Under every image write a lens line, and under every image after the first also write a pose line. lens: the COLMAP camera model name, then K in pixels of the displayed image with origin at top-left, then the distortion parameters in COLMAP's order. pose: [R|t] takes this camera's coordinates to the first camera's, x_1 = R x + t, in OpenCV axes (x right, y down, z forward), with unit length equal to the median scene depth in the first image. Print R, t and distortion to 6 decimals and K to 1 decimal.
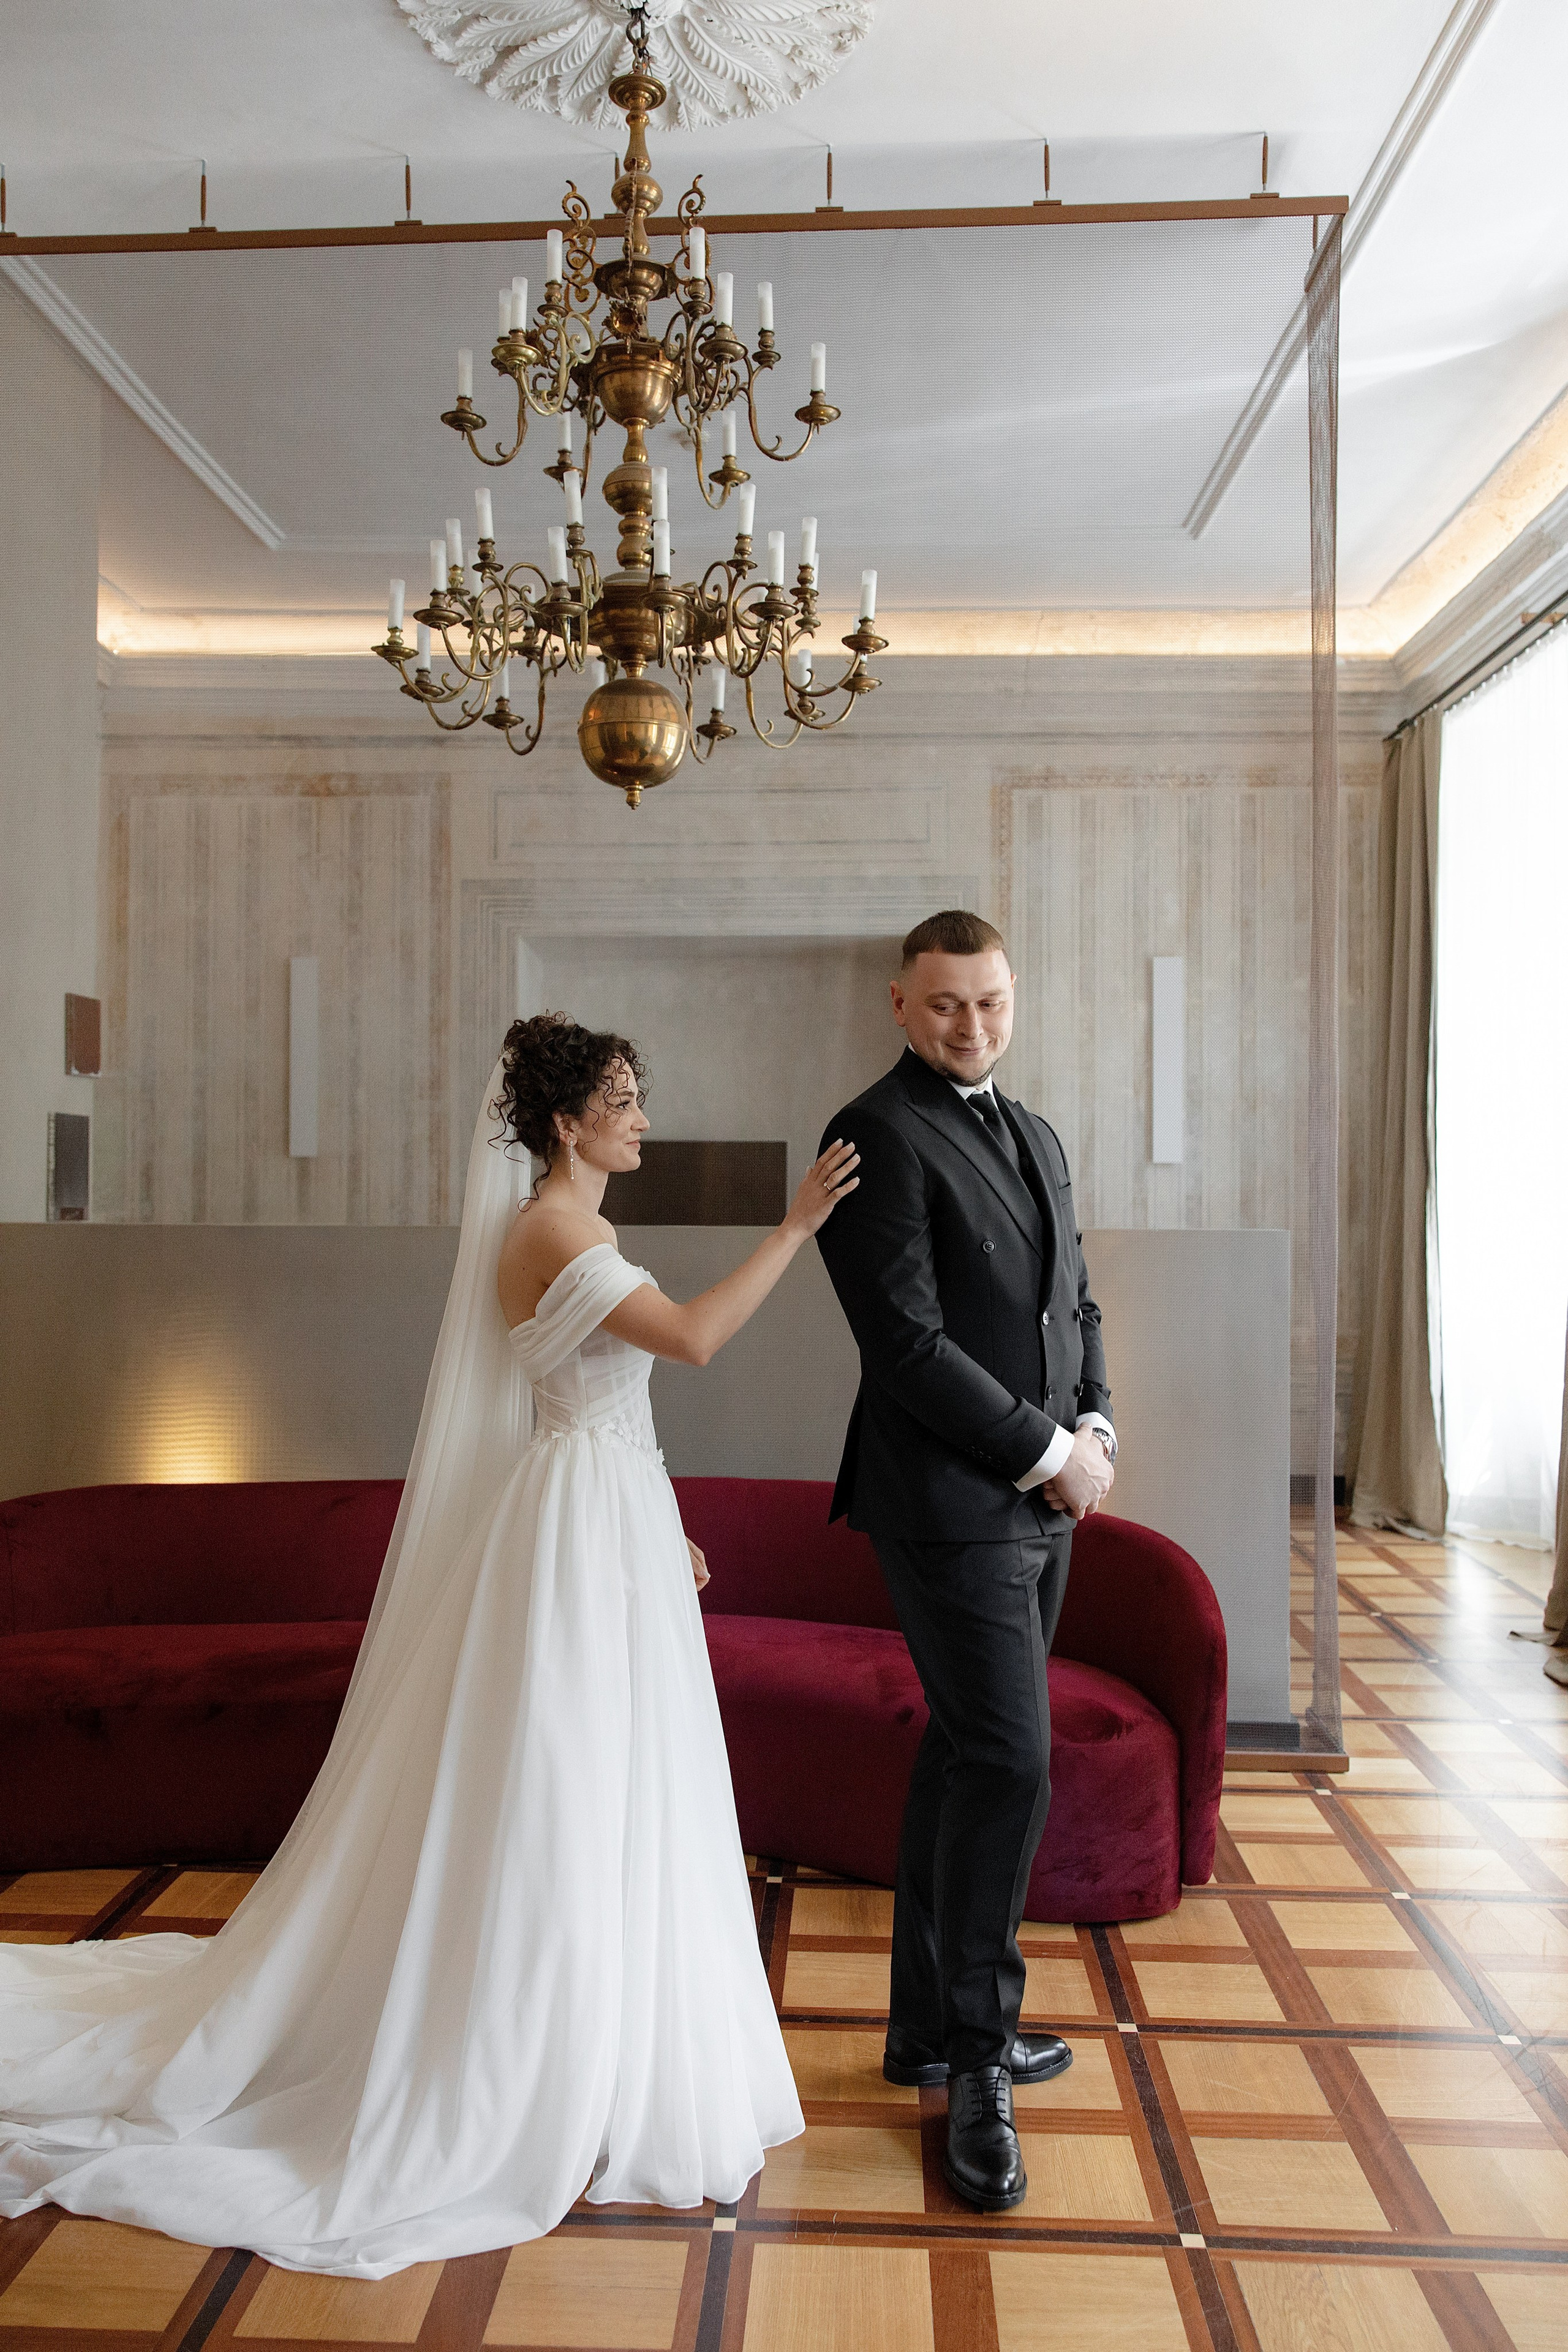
lens RADIAL K [[1818.5, 0, 747.7], [0, 1818.5, 1177.9], [0, 0, 1]] dist [-0.002510, 0.002207]
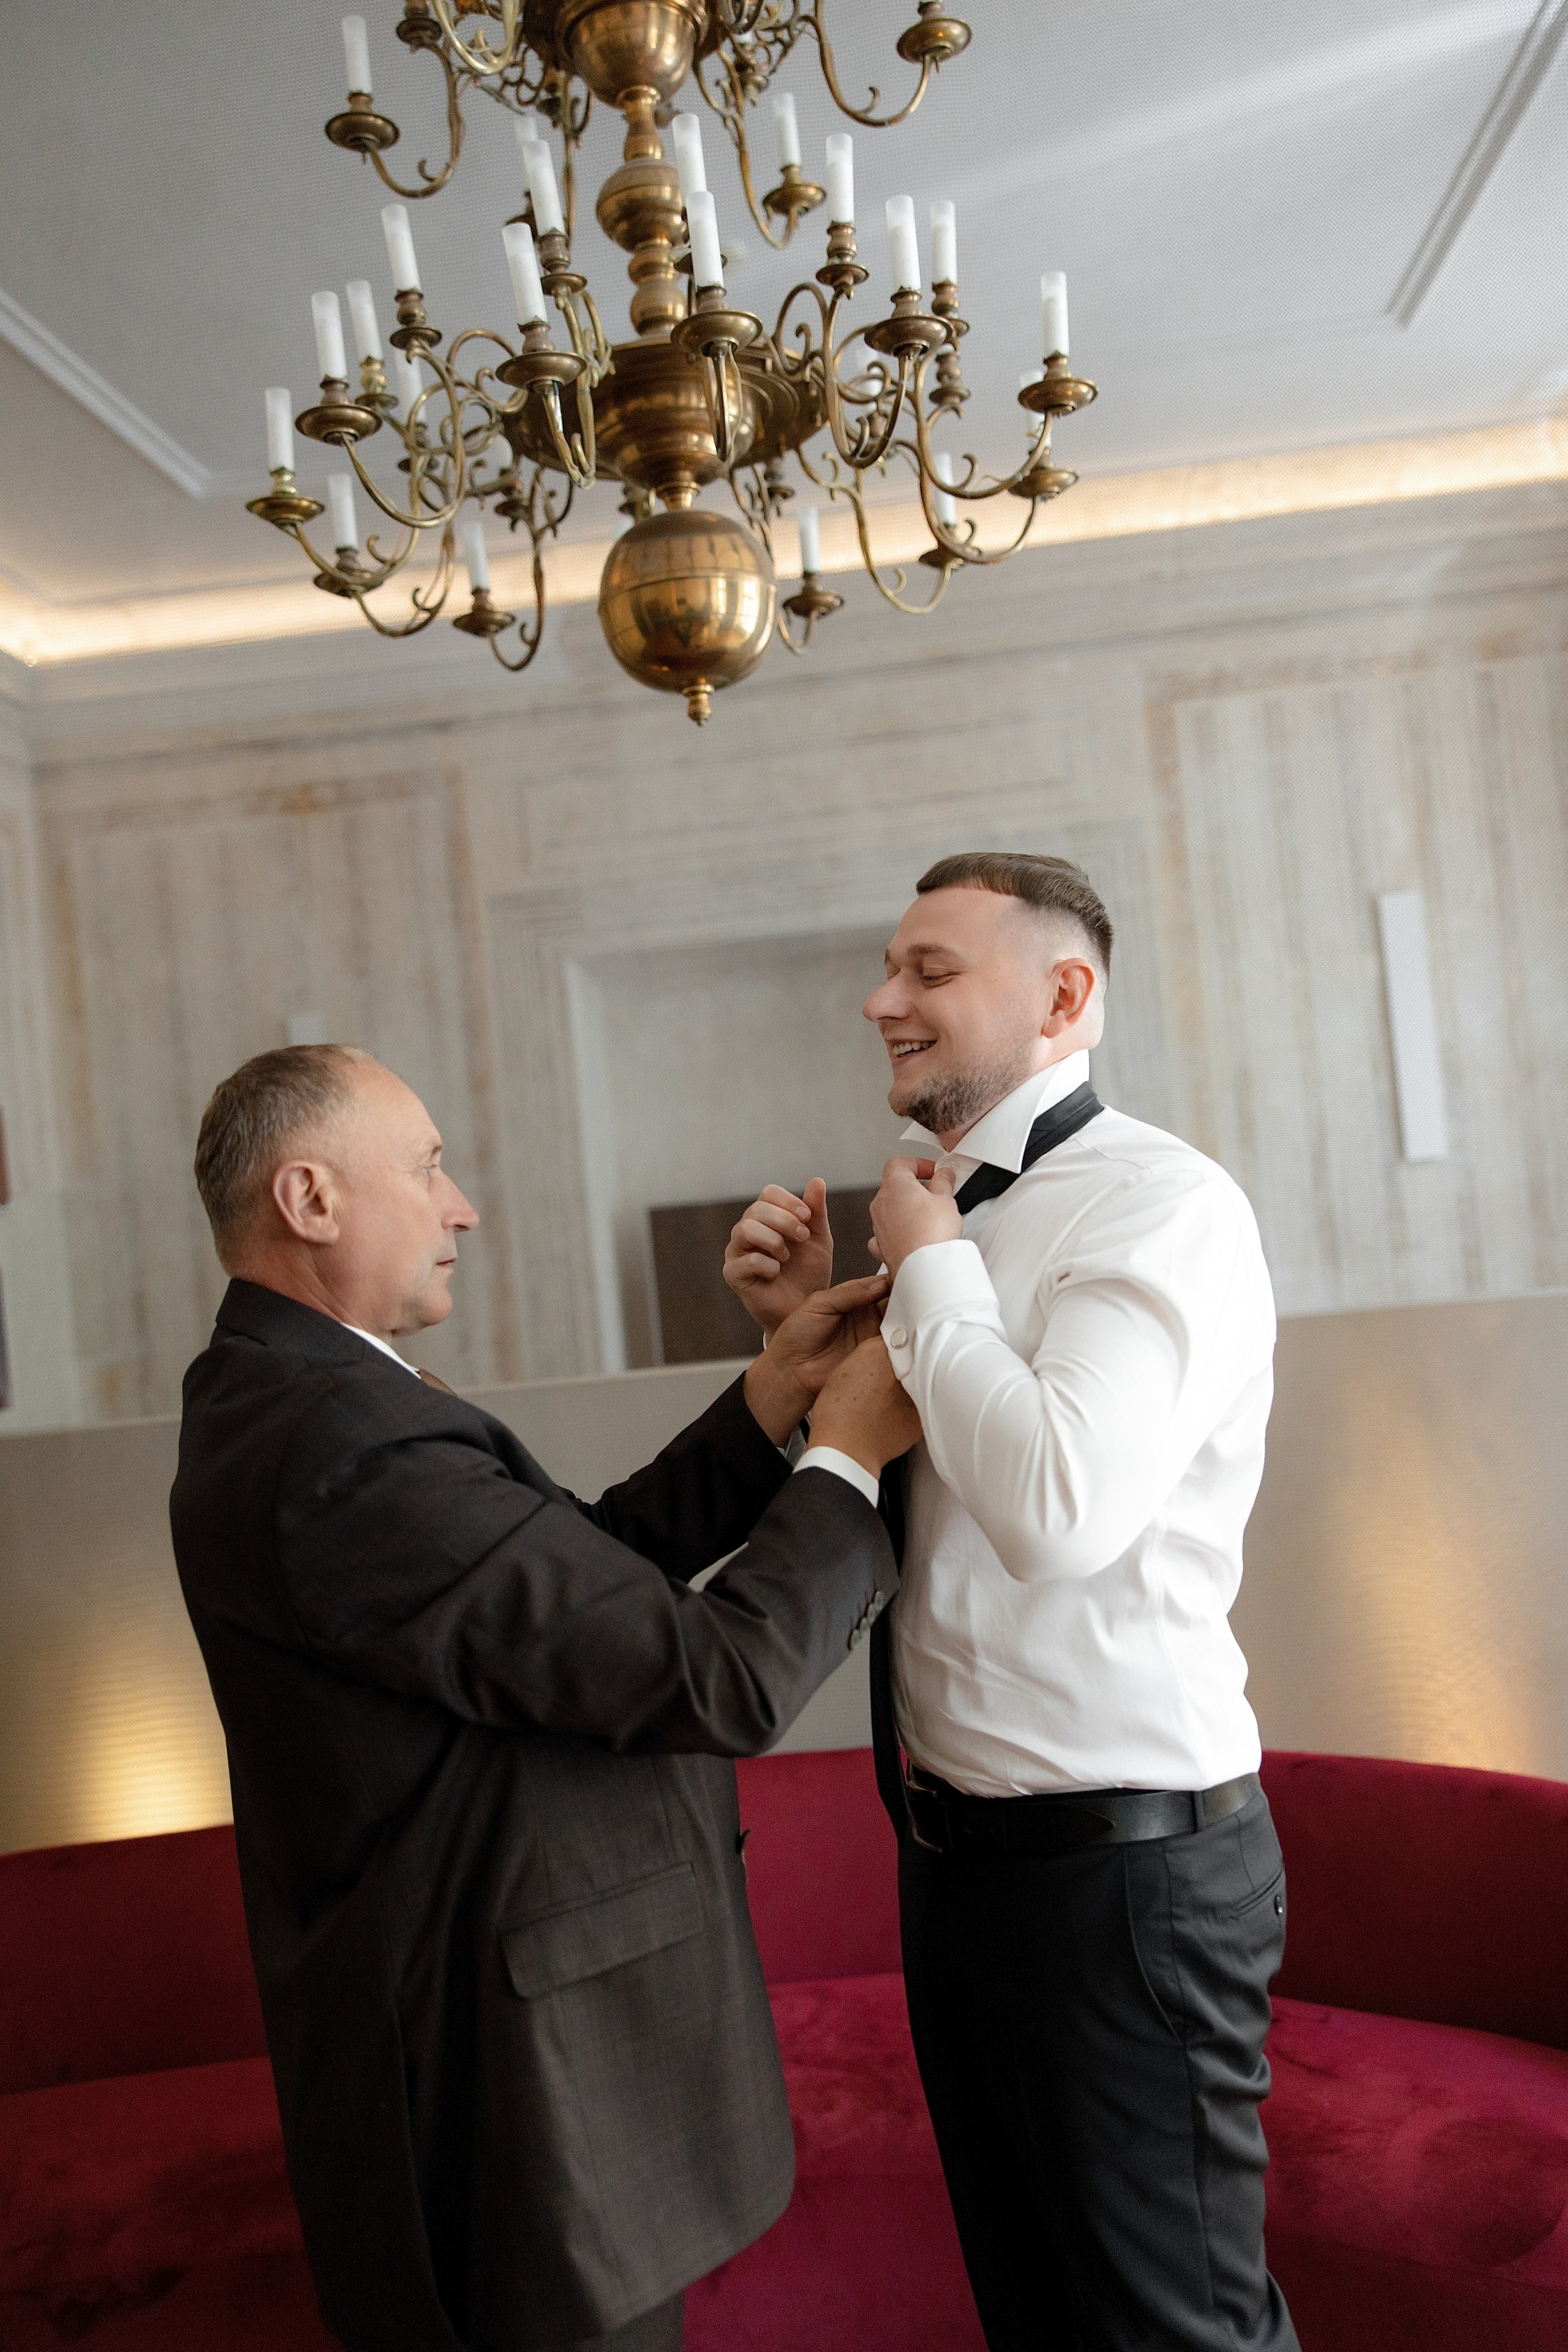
lens RADIAL K [[1949.5, 0, 767.7], [0, 1949.5, 1182.0], [0, 0, 1]] dist [0.026711, -0.016721]
pose [[0.993611, -0.104623, -0.042313, -0.013065], [0.104259, 0.994492, -0.010712, -0.018409], [0.043201, 0.006232, 0.999047, 0.158031]]
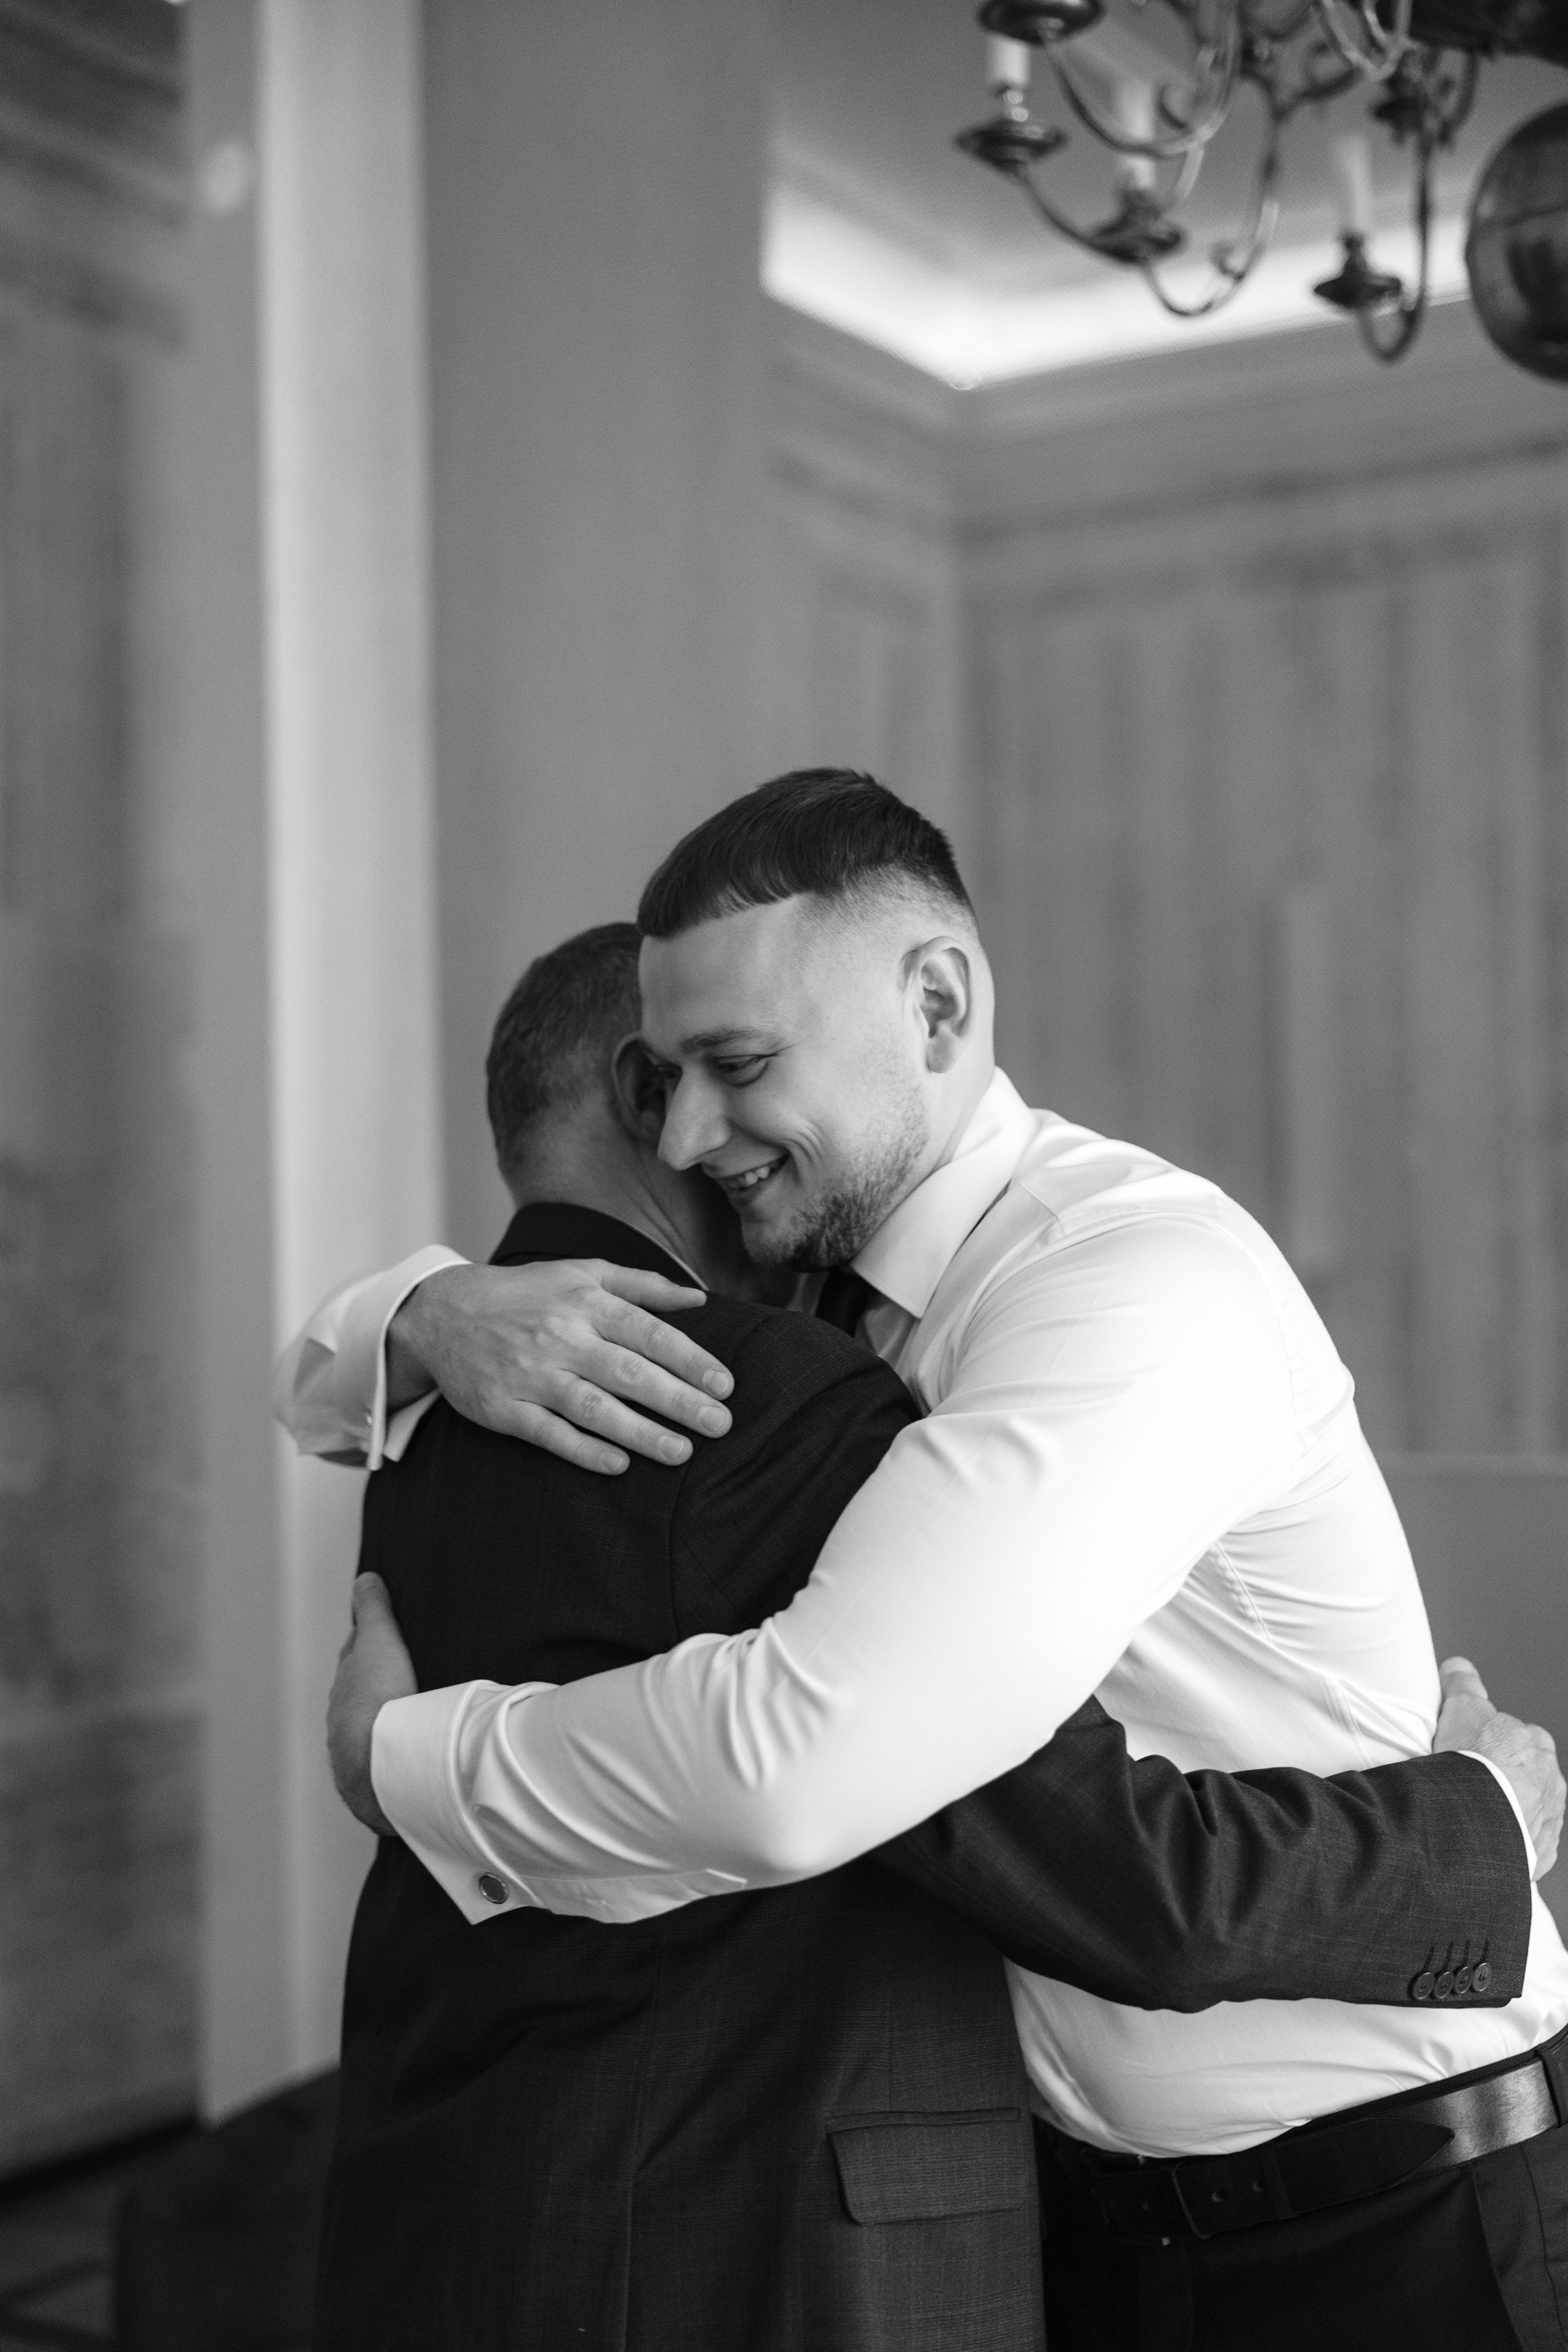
lens RADIAL K [[3013.0, 0, 799.4], [0, 3013.0, 1184.8], [0, 0, 1]] dist [0.007441, 0.000000]
pose [[0.883087, -0.034661, -0.467927, 0.036527], [0.022488, 0.999248, -0.031578, -0.012152], [0.468670, 0.017363, 0.883203, 0.163119]]
